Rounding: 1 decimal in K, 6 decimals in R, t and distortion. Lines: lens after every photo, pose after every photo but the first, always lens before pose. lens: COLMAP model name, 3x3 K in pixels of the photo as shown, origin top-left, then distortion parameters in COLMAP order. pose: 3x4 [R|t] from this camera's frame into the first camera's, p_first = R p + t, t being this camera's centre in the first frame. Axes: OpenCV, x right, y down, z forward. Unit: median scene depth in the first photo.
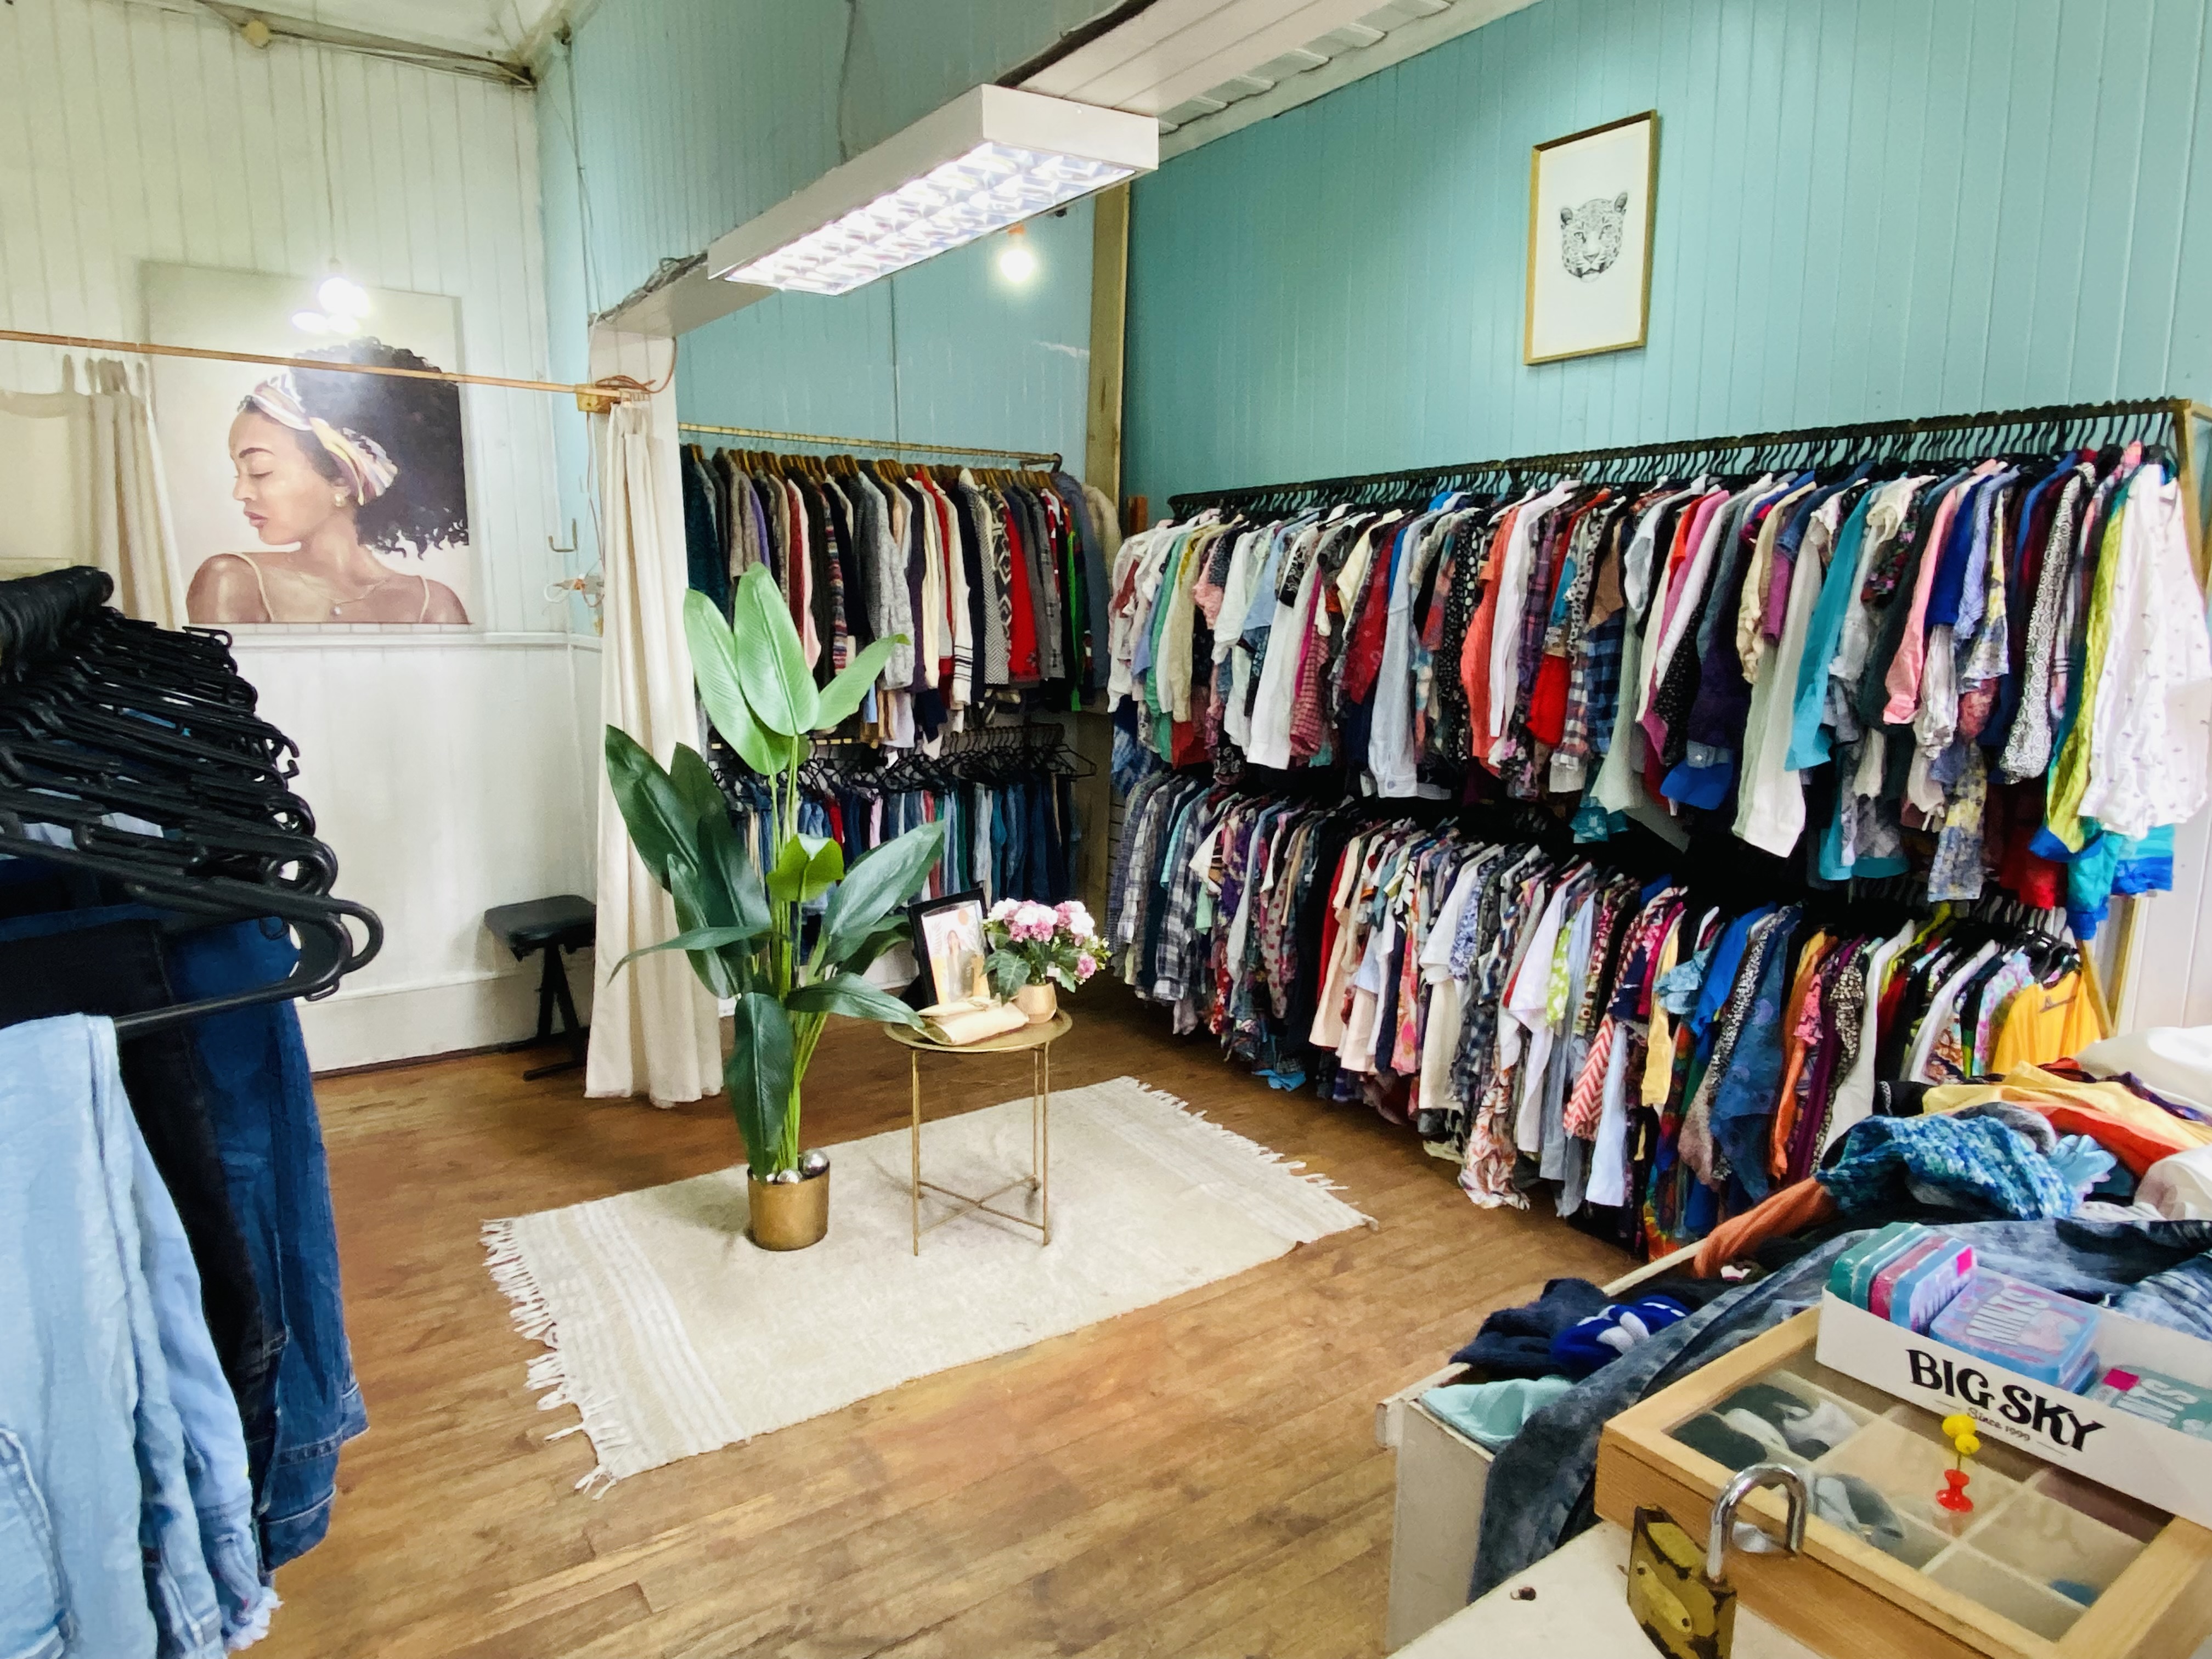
lens RADIAL K [[1357.9, 0, 1093.7], [0, 1357.9, 822.1], [0, 0, 1]] dist [0.088406, -0.100283]
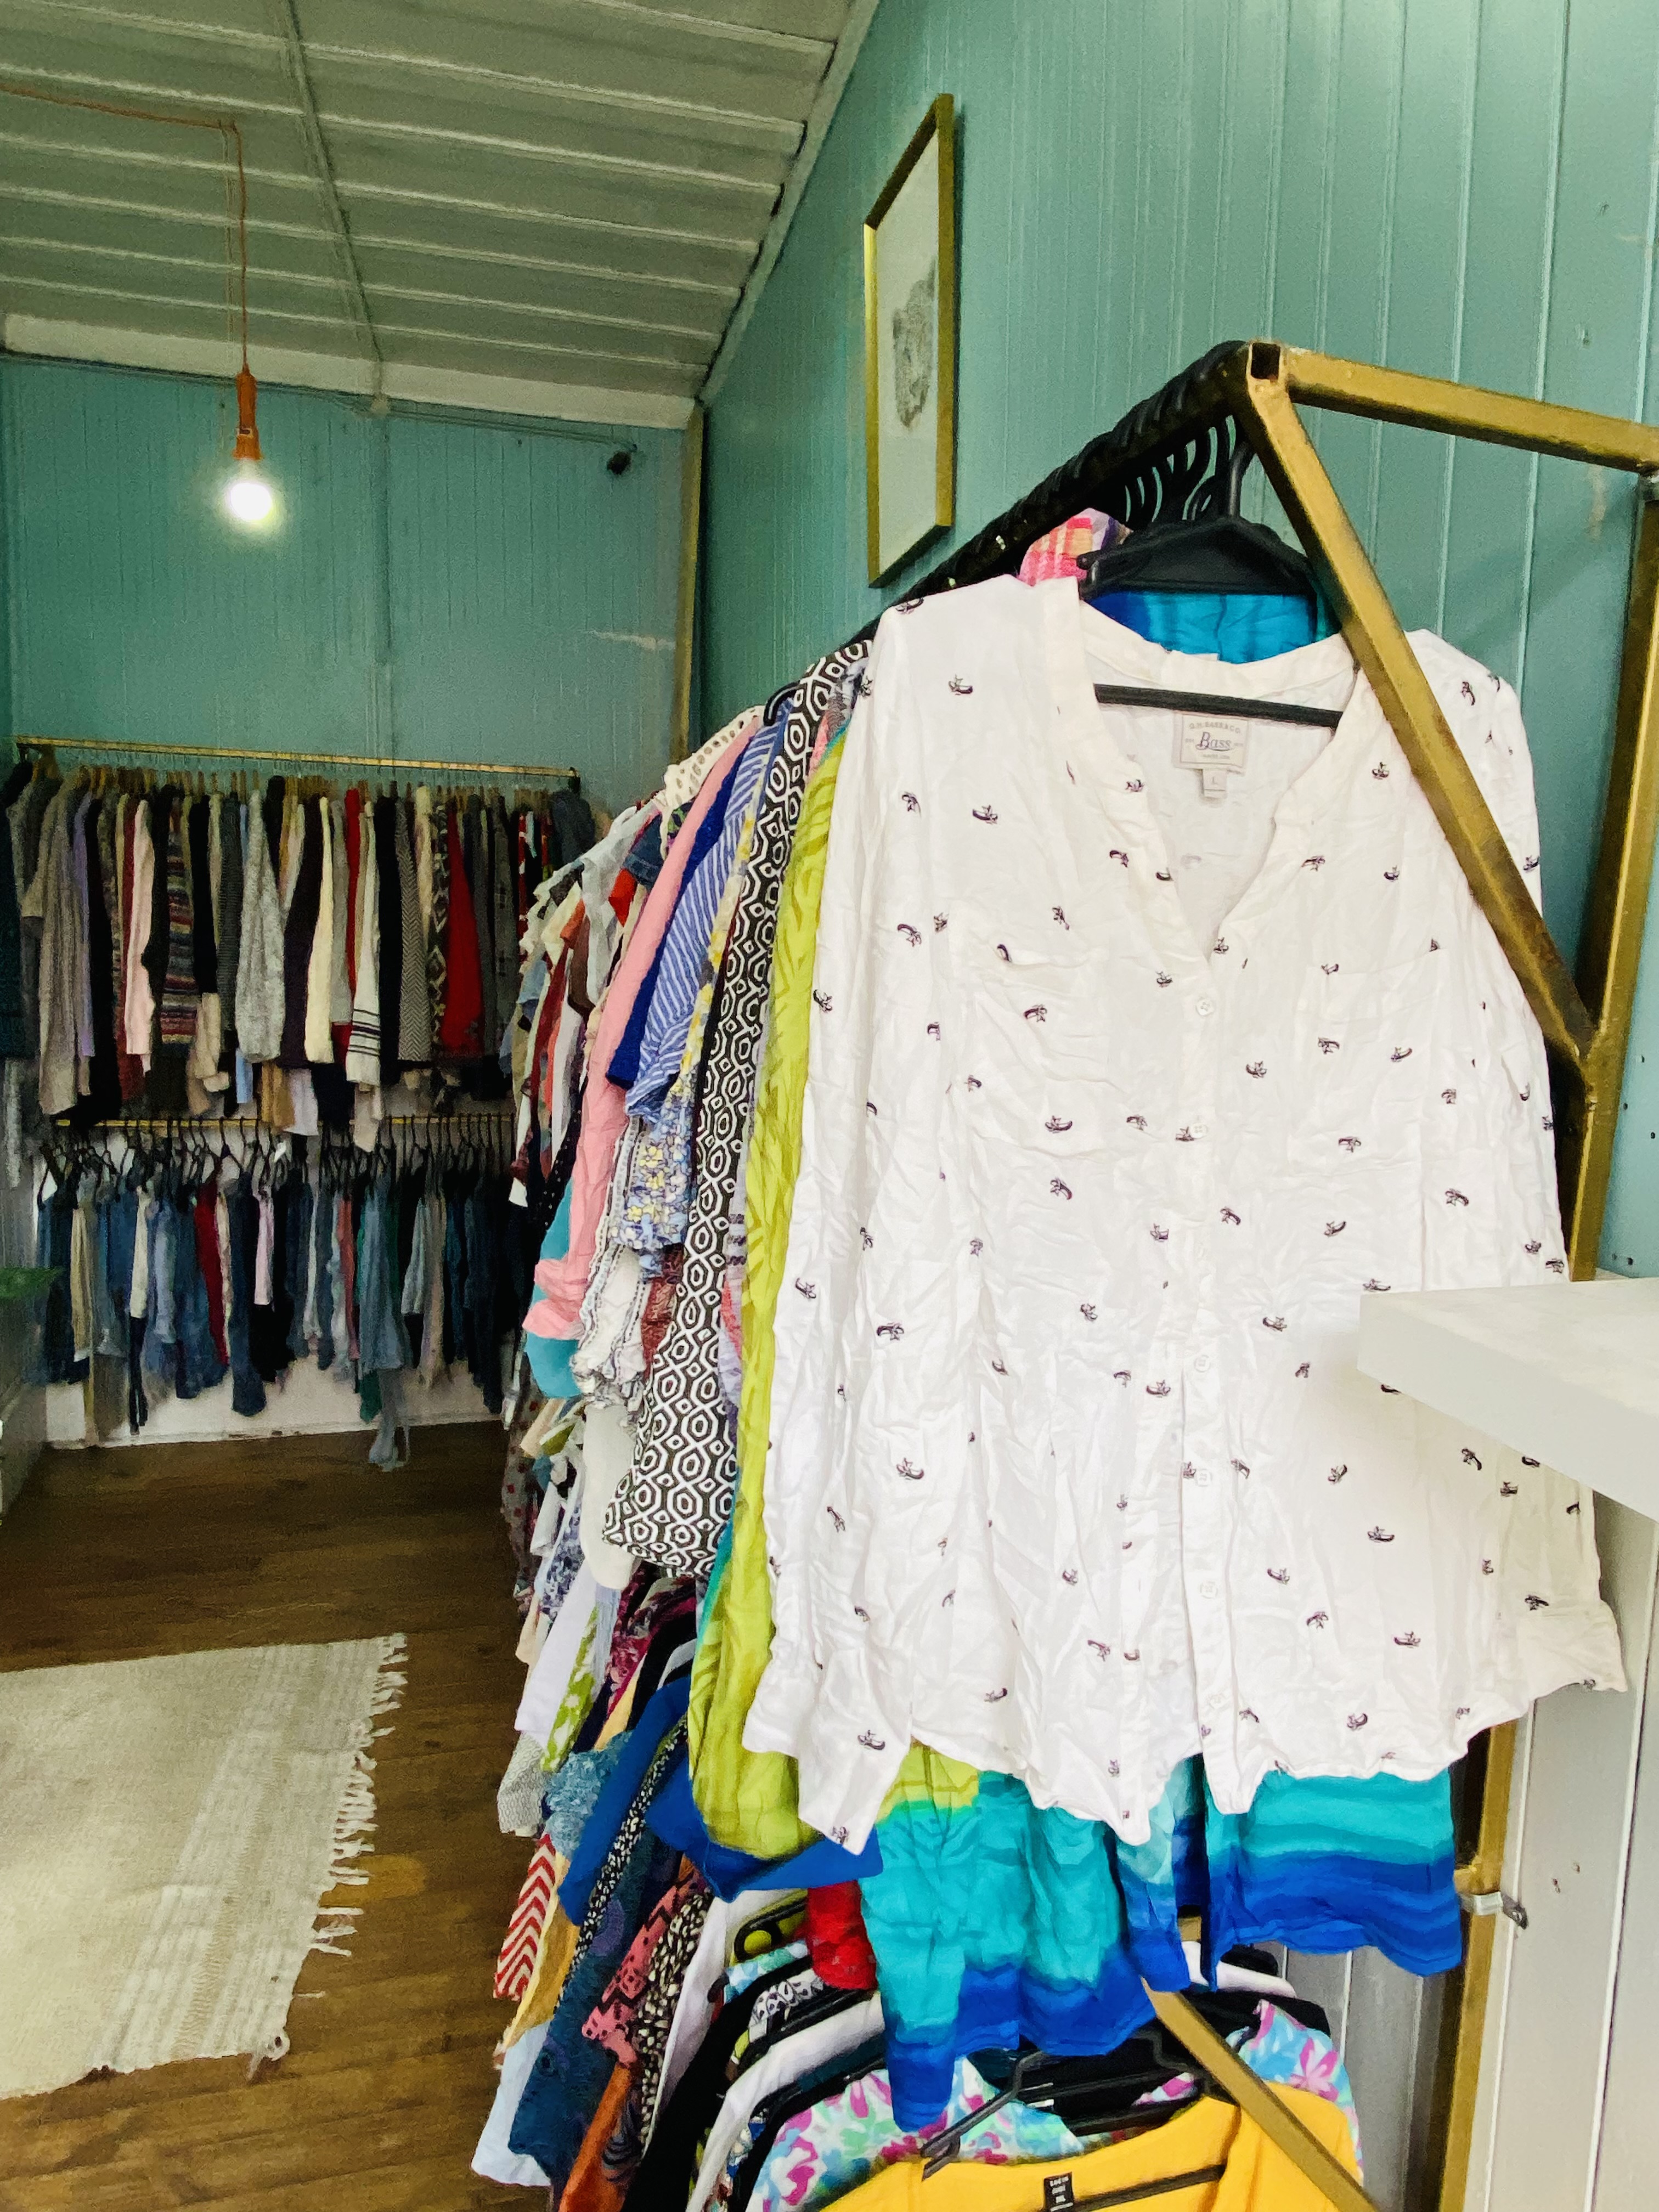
lens RADIAL K [[1355.5, 0, 831.0], [0, 1355.5, 1082.8], [0, 0, 1]] dist [0.077398, -0.088983]
pose [[0.940956, 0.047693, -0.335154, 0.487952], [-0.067915, 0.996493, -0.048871, -0.080180], [0.331648, 0.068748, 0.940895, 0.421669]]
